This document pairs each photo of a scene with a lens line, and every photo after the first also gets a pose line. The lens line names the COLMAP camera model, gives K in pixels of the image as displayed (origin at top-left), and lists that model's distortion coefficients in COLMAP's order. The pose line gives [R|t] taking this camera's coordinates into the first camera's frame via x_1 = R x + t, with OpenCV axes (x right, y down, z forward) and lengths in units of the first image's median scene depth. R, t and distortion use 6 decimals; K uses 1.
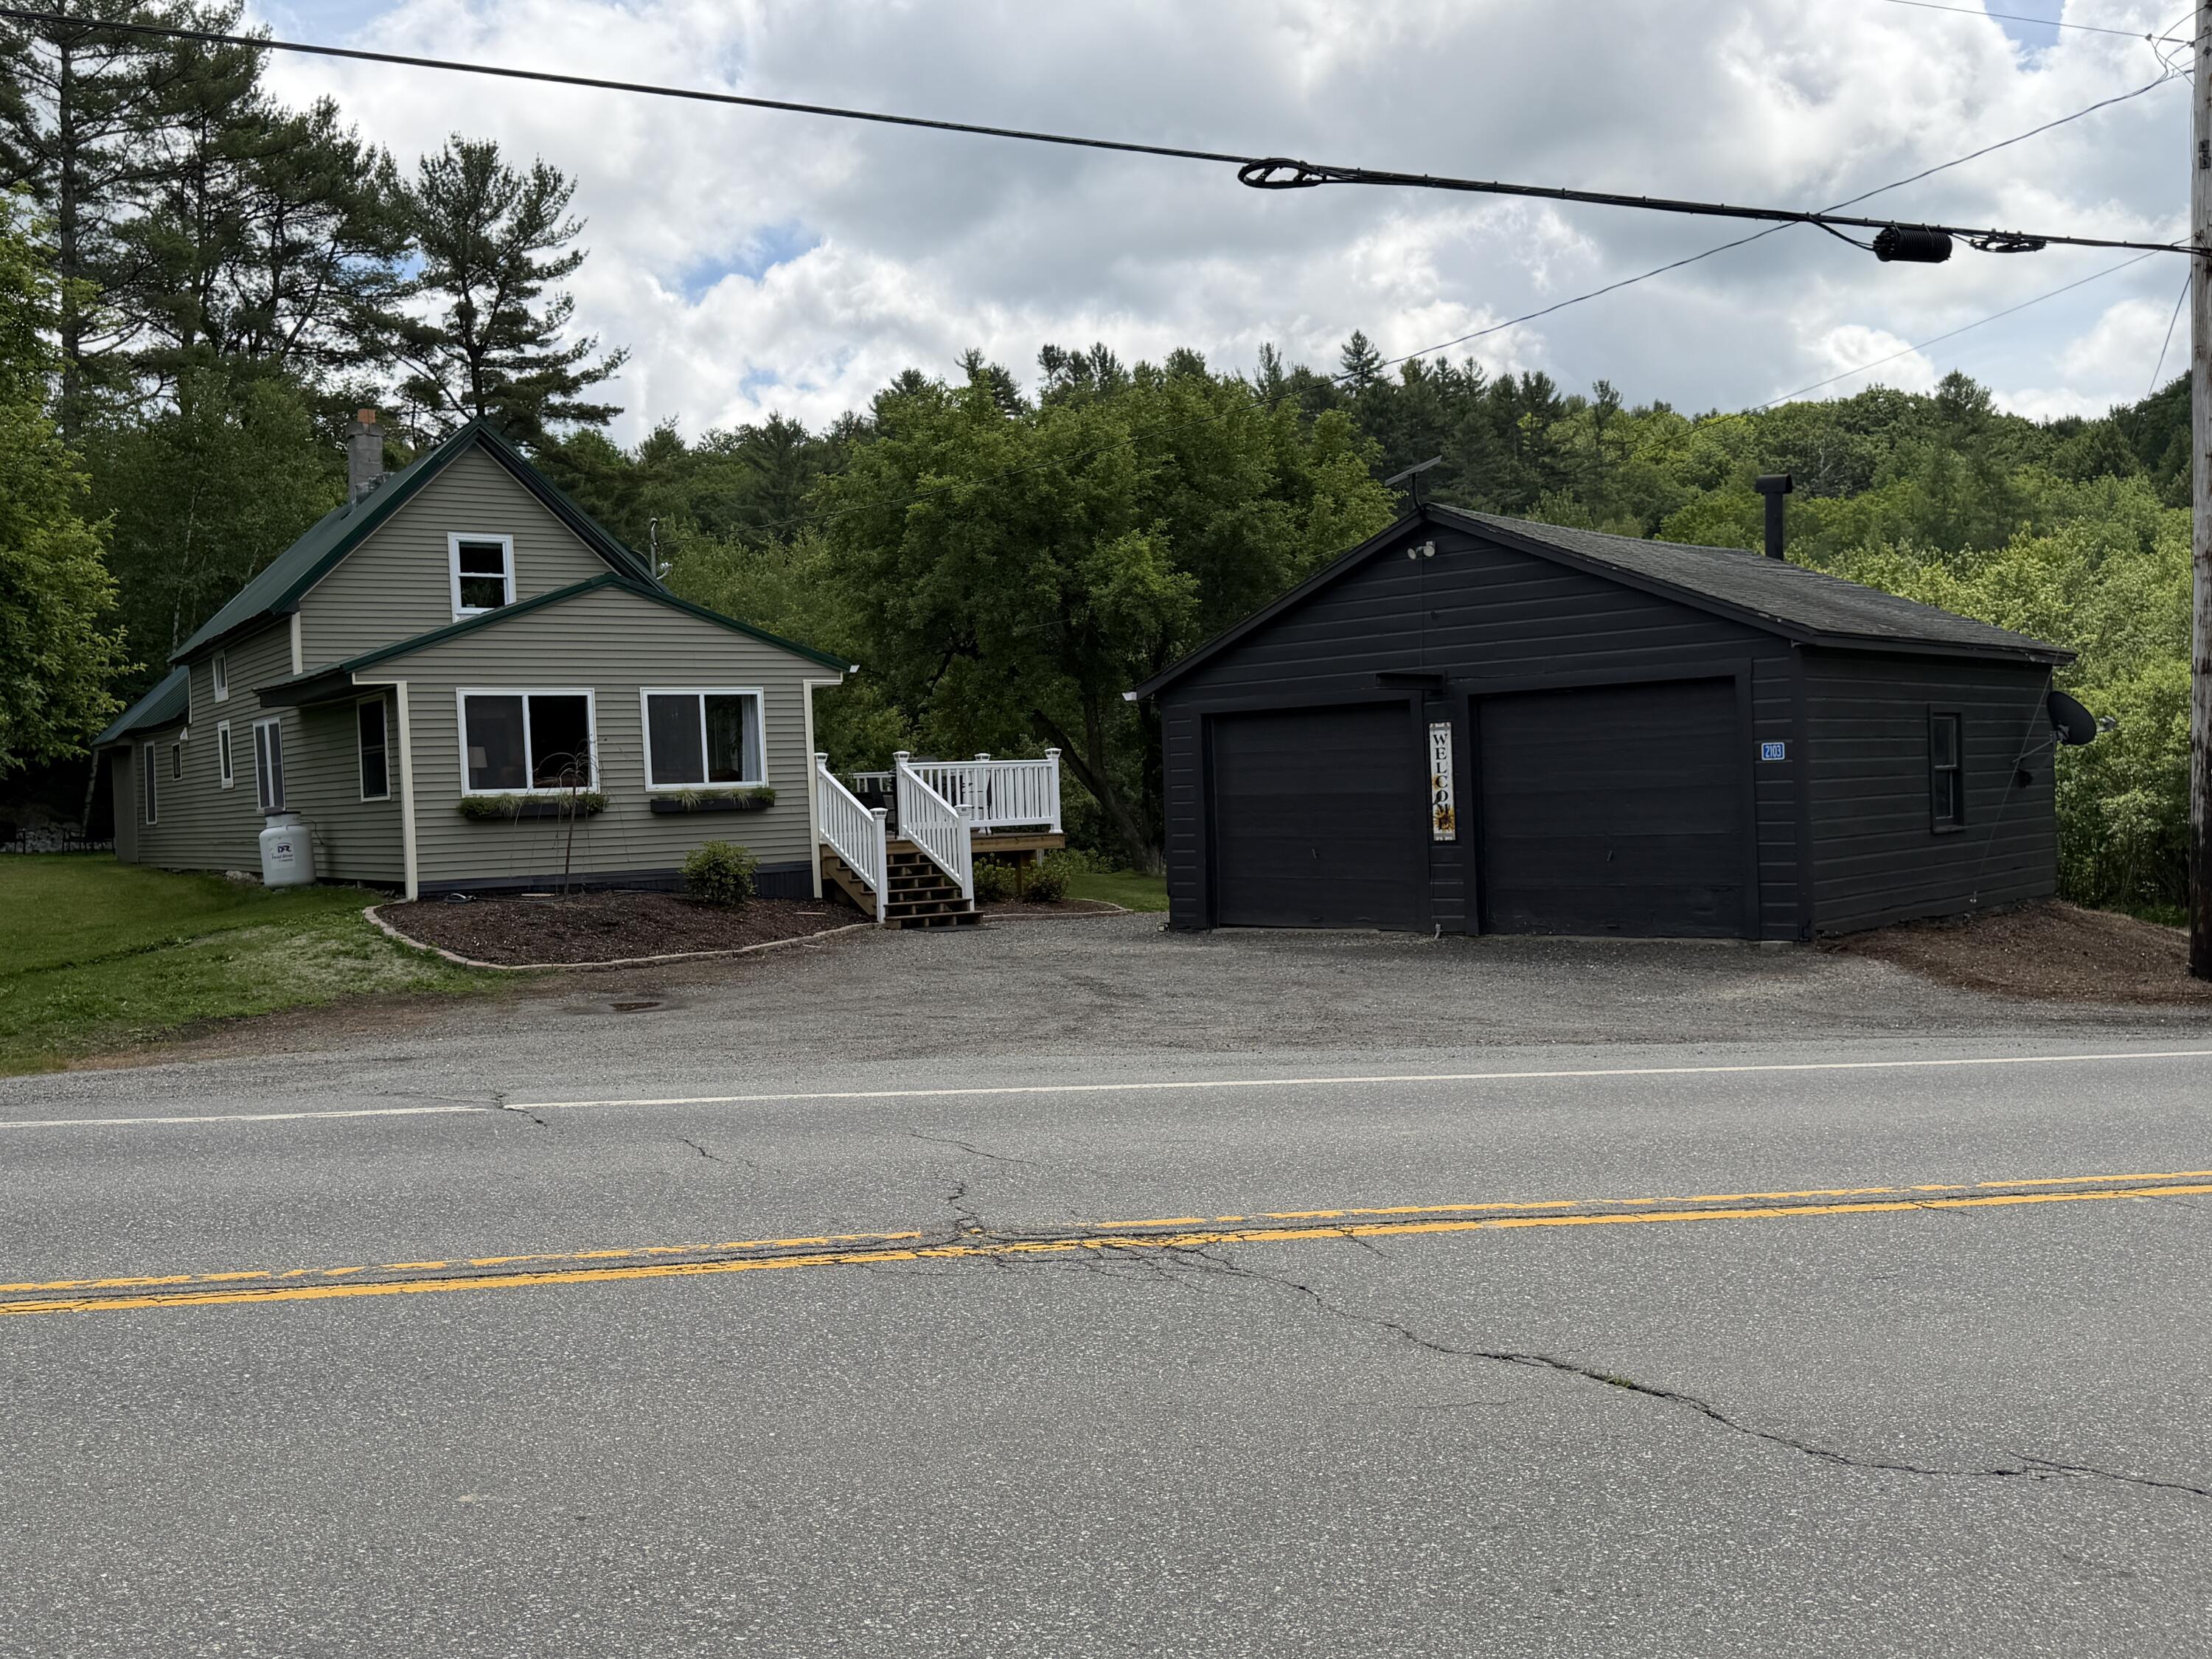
lens RADIAL K [[2078.1, 0, 1106.0], [0, 2078.1, 829.5], [0, 0, 1]] dist [-0.005222, -0.006662]
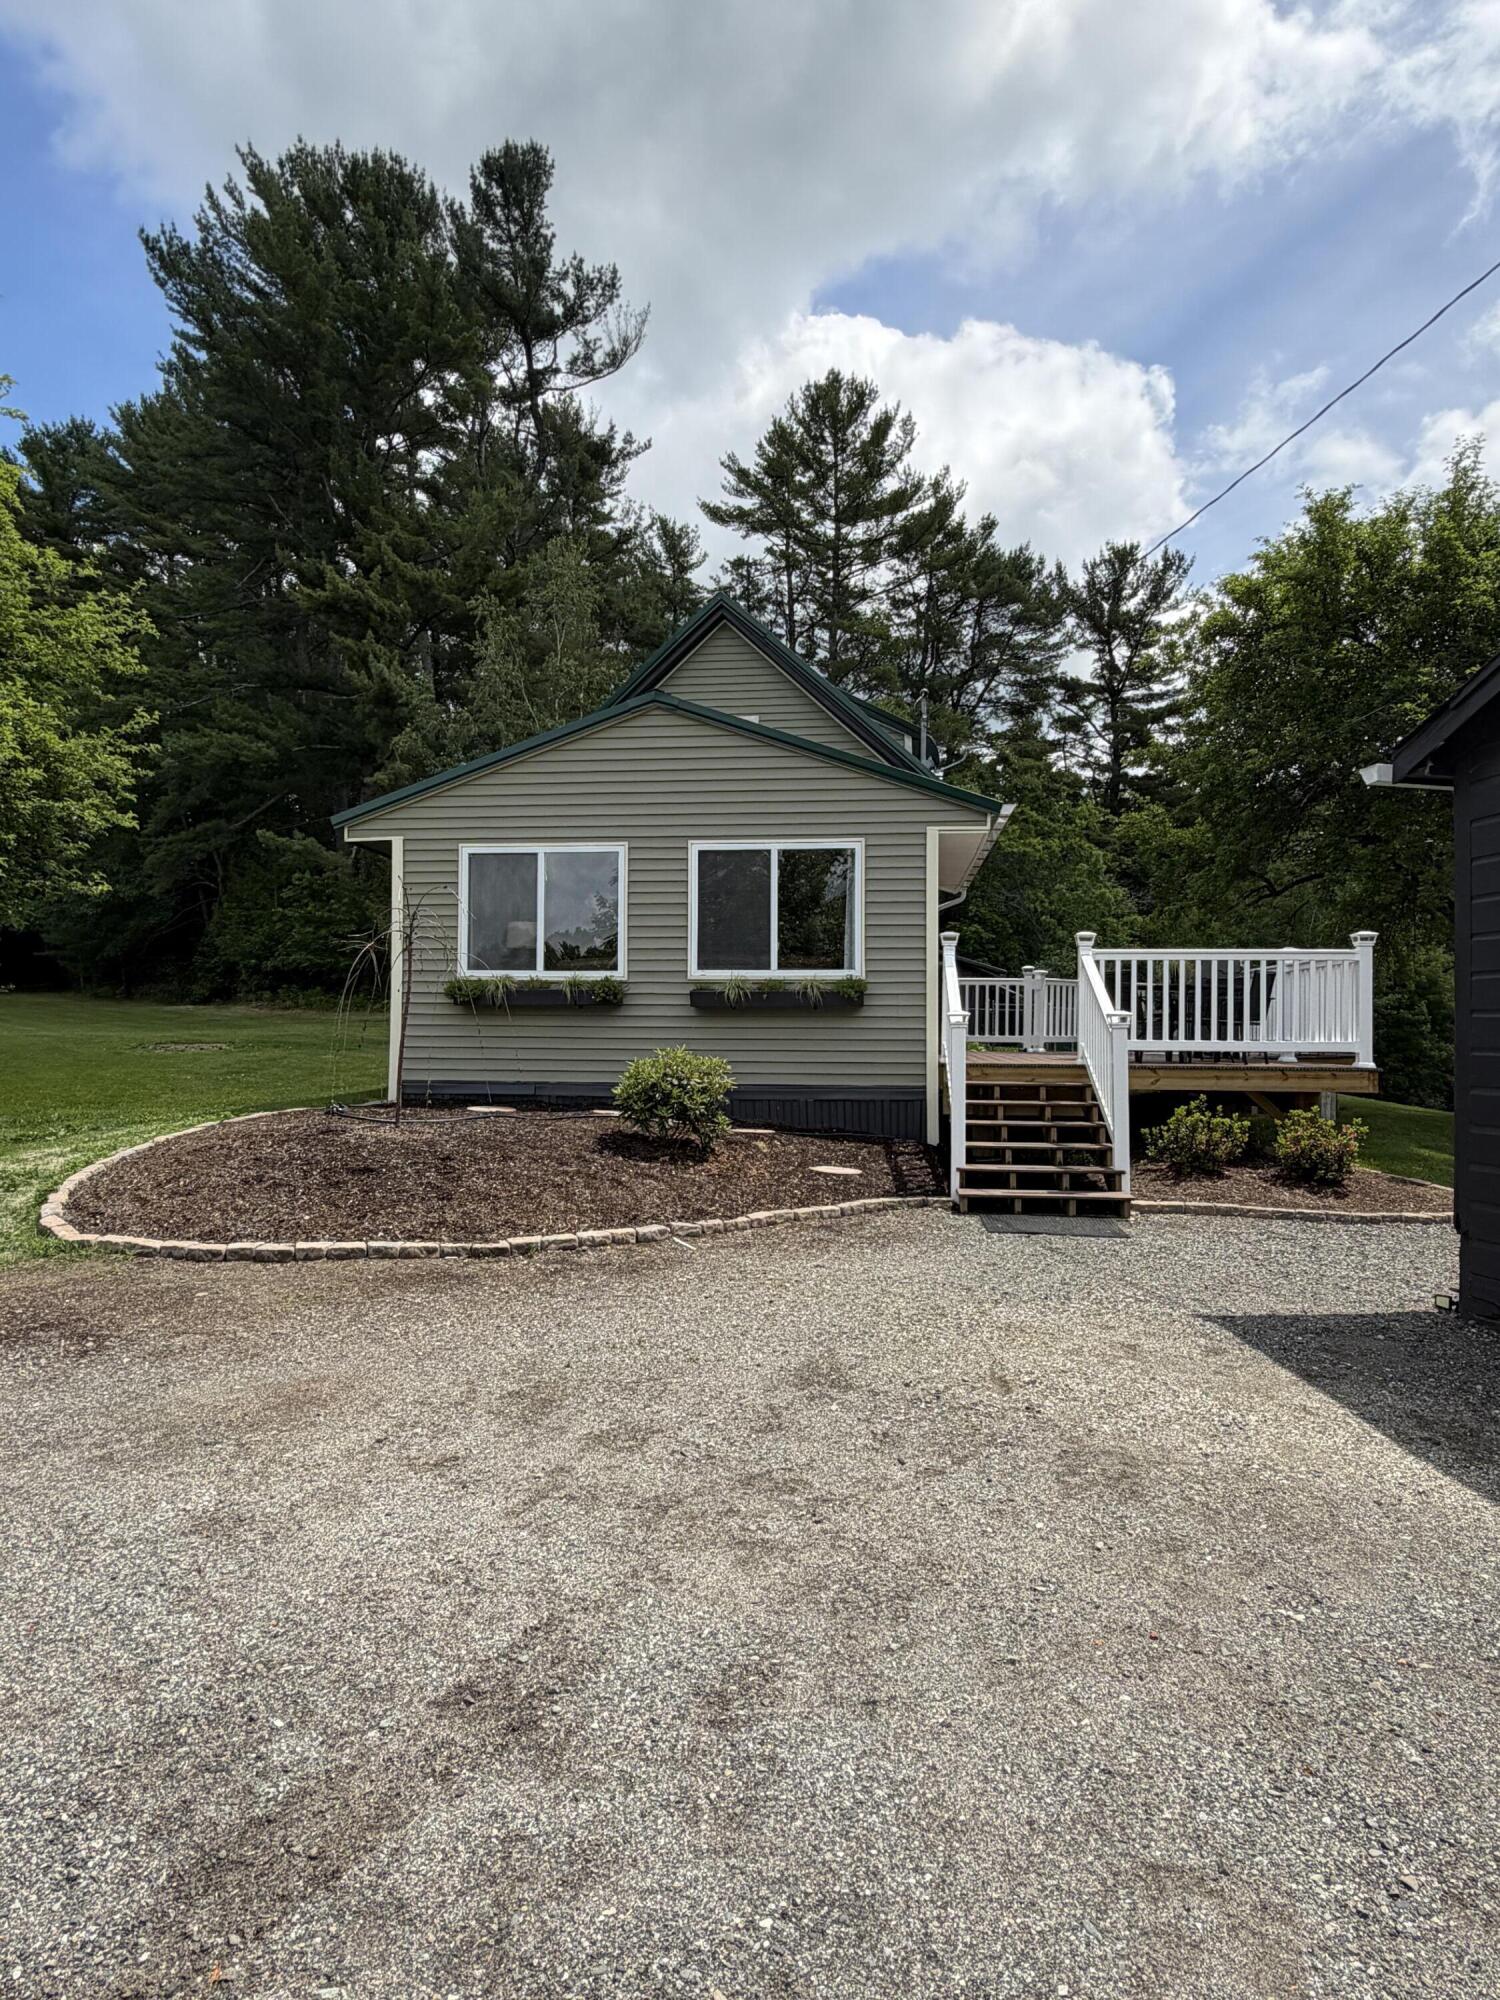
lens RADIAL K [[1190.5, 0, 750.0], [0, 1190.5, 1000.0], [0, 0, 1]] dist [-0.000996, -0.000510]
pose [[0.766460, 0.024730, -0.641816, 0.037514], [-0.045525, 0.998837, -0.015879, -0.002695], [0.640677, 0.041389, 0.766694, 0.364471]]
